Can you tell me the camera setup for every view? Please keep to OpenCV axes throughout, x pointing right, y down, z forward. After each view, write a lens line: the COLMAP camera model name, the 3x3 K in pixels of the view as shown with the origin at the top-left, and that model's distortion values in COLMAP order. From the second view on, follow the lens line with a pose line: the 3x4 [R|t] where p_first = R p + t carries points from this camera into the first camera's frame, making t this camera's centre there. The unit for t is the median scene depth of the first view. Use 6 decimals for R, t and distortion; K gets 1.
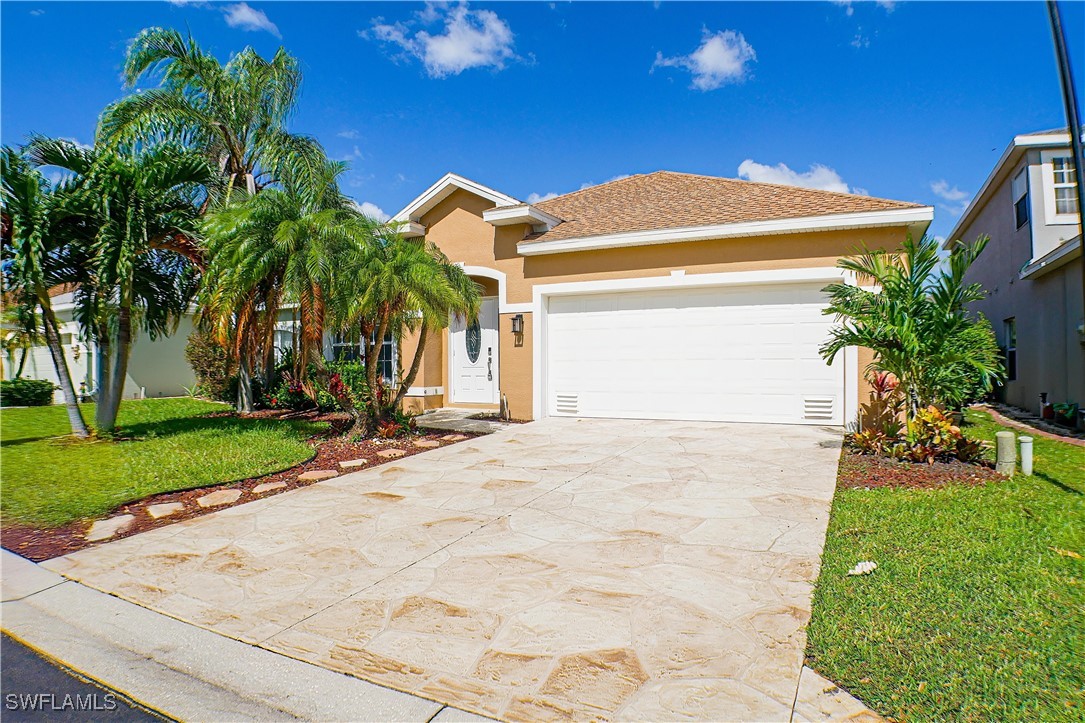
lens RADIAL K [[634.3, 0, 551.1], [0, 634.3, 358.1], [0, 0, 1]] dist [-0.097545, 0.000665]
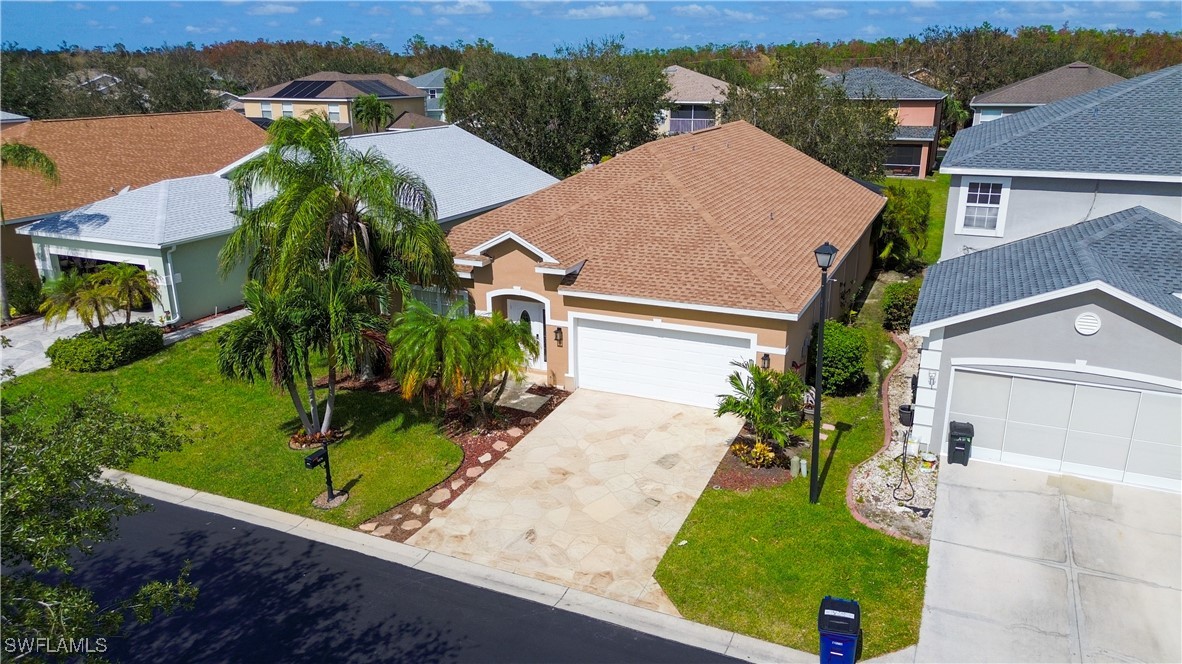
lens RADIAL K [[834.1, 0, 589.3], [0, 834.1, 331.1], [0, 0, 1]] dist [0.074994, -0.085895]
pose [[0.999374, -0.013966, 0.032510, -0.044059], [0.003063, 0.949501, 0.313748, -0.713896], [-0.035250, -0.313452, 0.948950, -0.965165]]
